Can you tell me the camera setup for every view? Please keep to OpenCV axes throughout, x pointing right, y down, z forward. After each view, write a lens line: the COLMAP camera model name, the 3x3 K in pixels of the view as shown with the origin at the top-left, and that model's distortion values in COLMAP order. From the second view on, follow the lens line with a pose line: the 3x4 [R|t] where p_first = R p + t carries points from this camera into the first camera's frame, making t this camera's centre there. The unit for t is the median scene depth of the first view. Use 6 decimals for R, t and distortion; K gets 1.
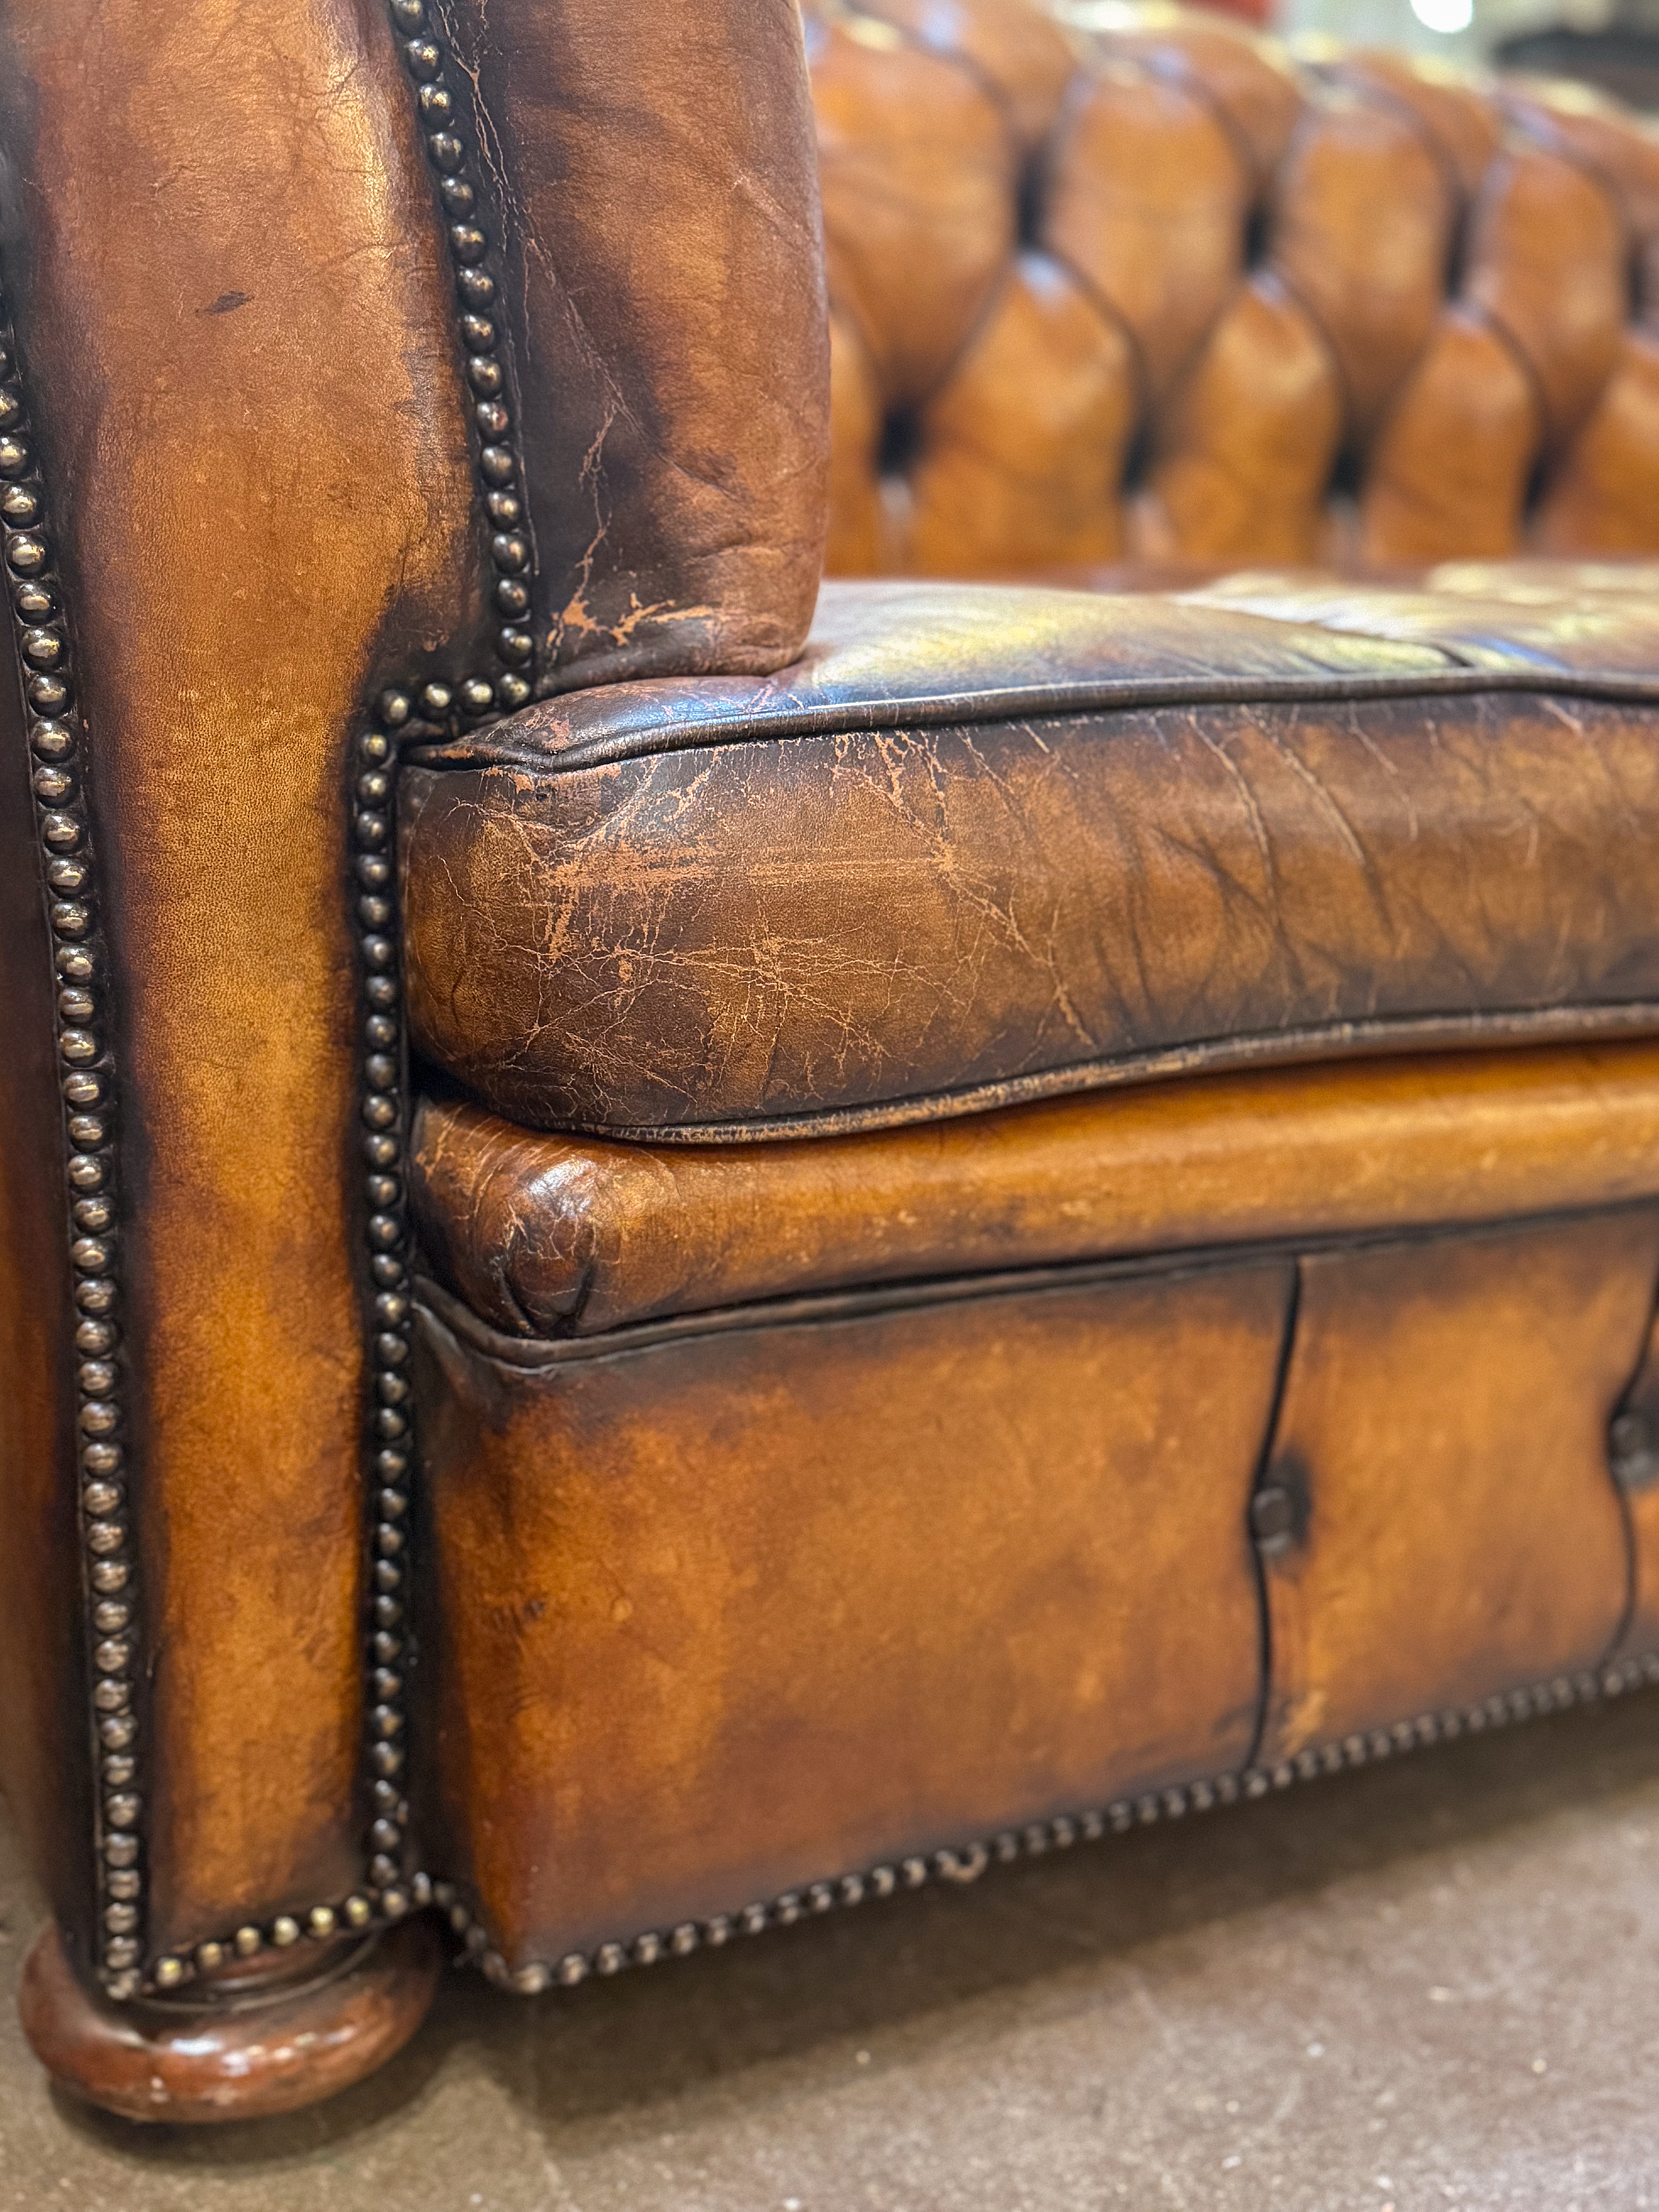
lens RADIAL K [[2359.1, 0, 846.9], [0, 2359.1, 1109.3], [0, 0, 1]] dist [0.101478, 0.000000]
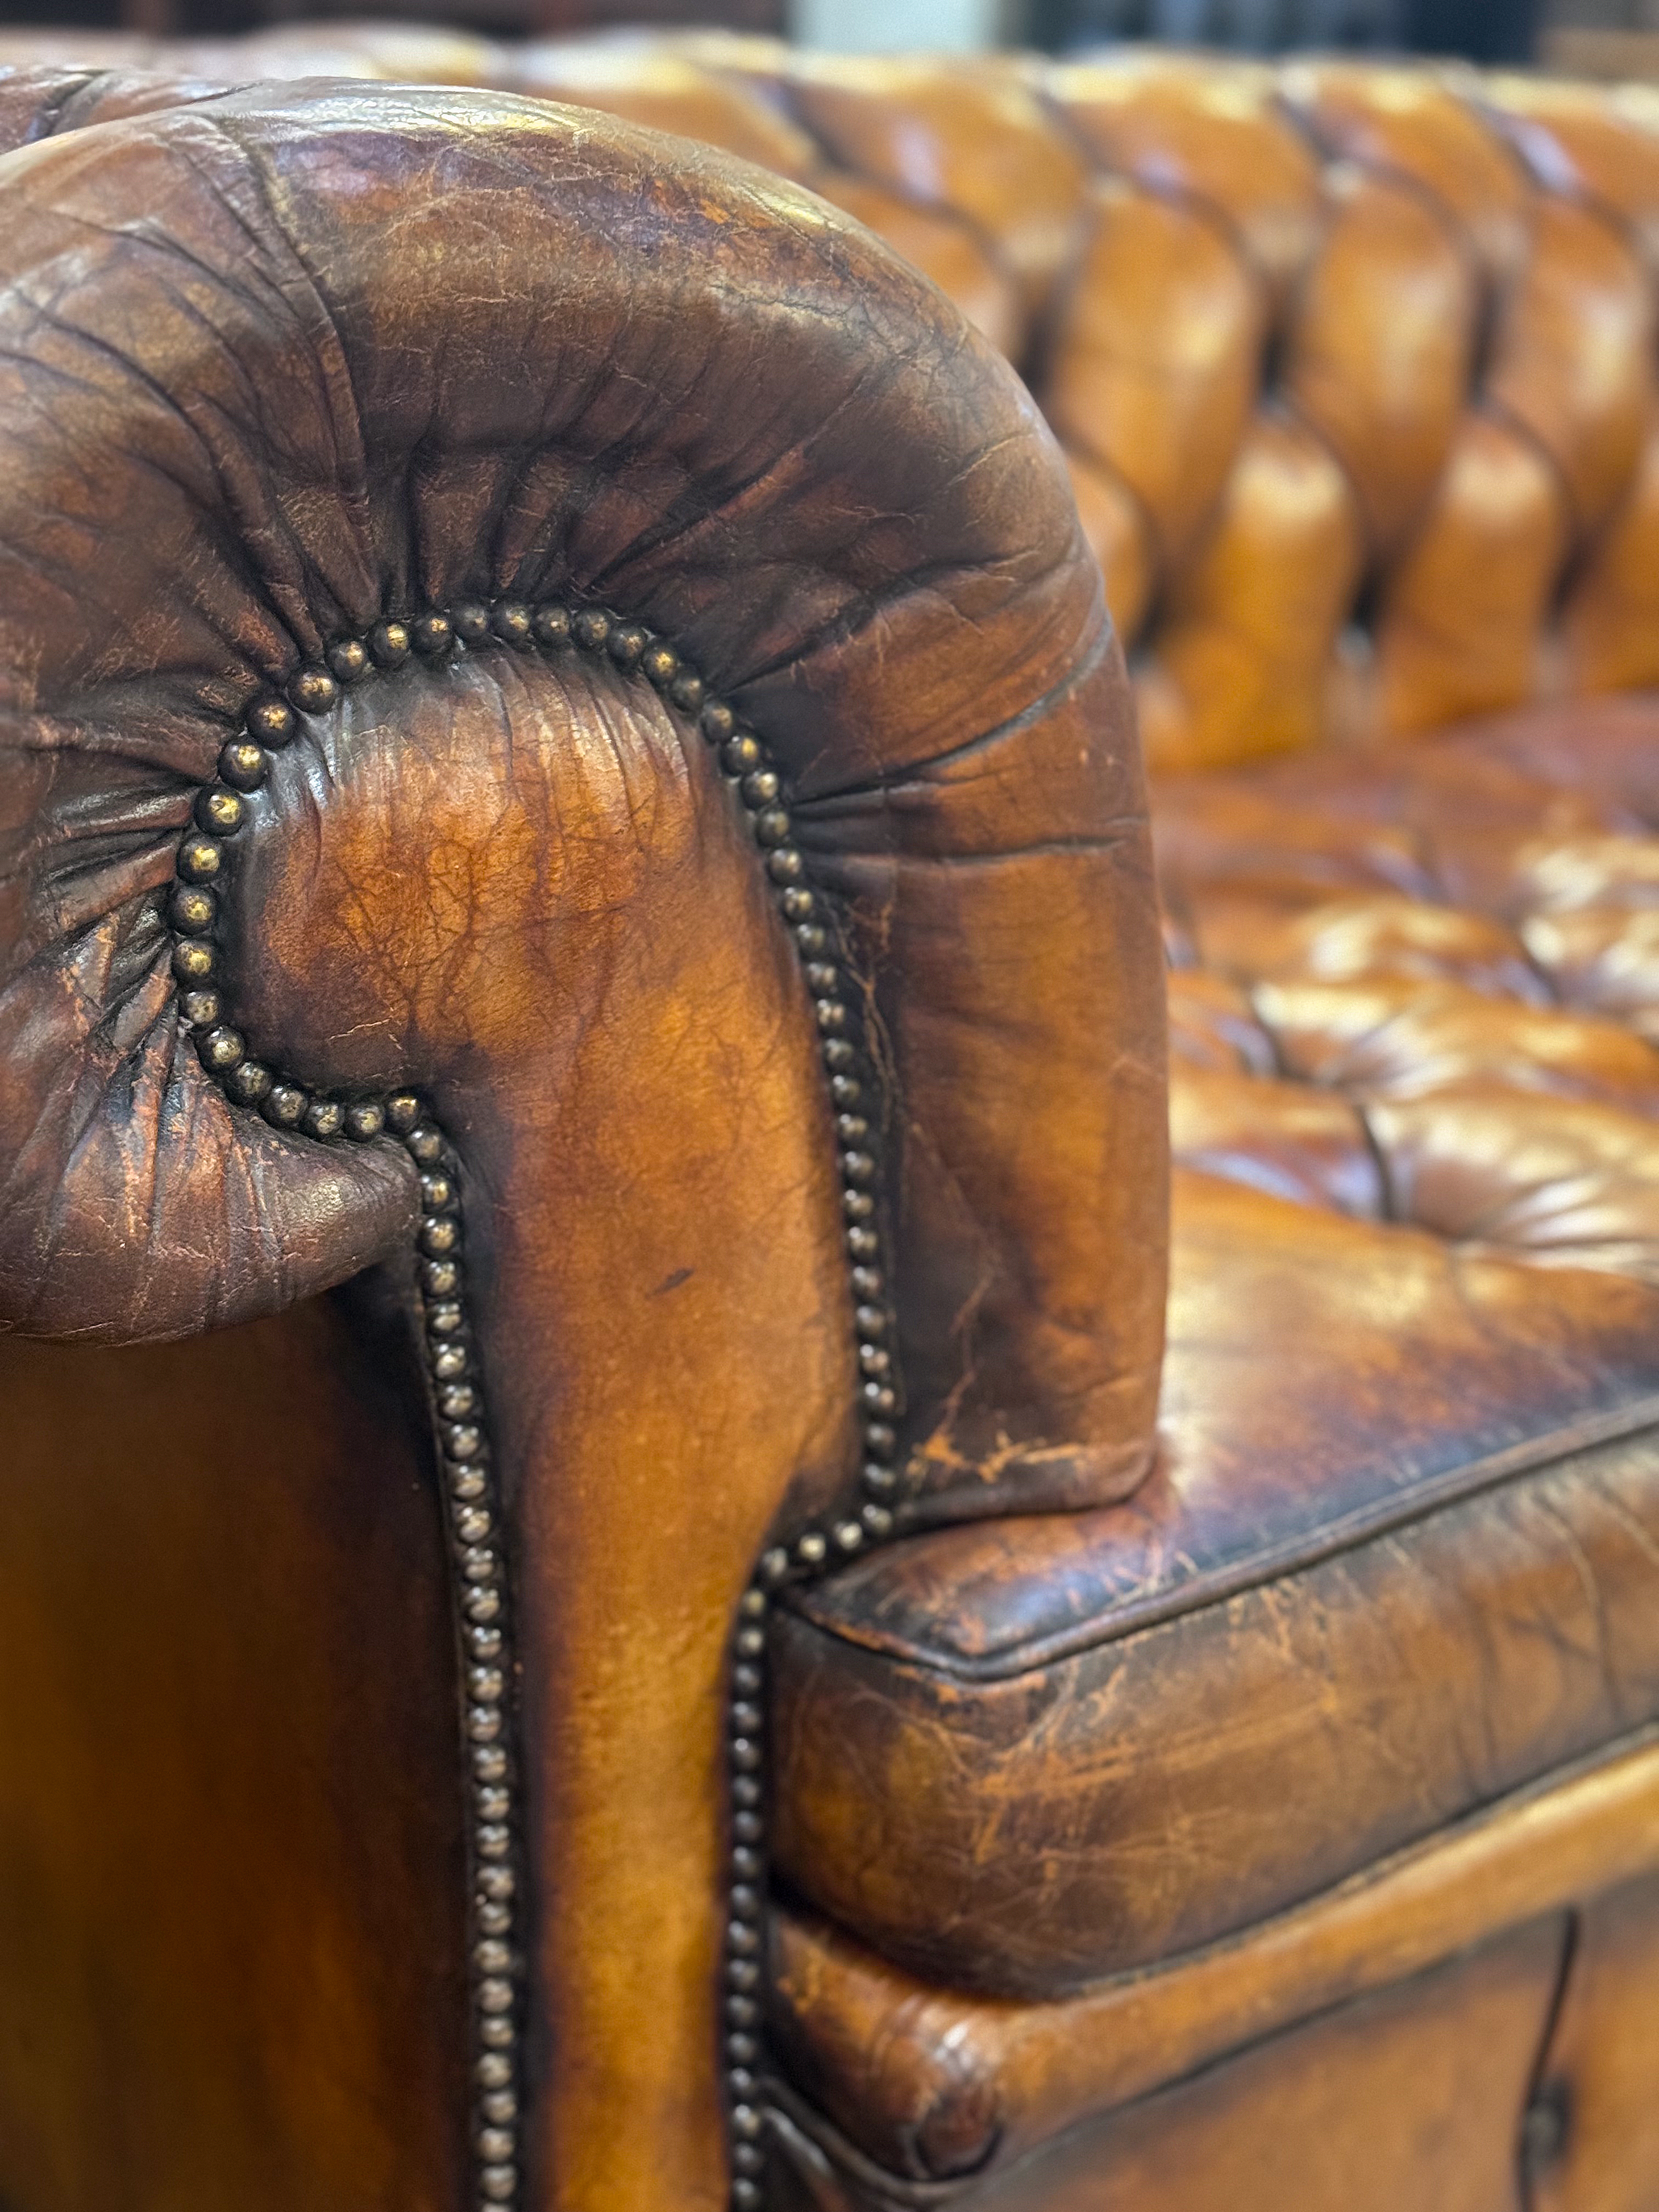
lens RADIAL K [[3059.7, 0, 819.6], [0, 3059.7, 1112.0], [0, 0, 1]] dist [0.154555, 0.000000]
pose [[0.991921, -0.041339, 0.119929, -0.330462], [0.030000, 0.995039, 0.094854, -0.499768], [-0.123255, -0.090490, 0.988241, -0.264470]]
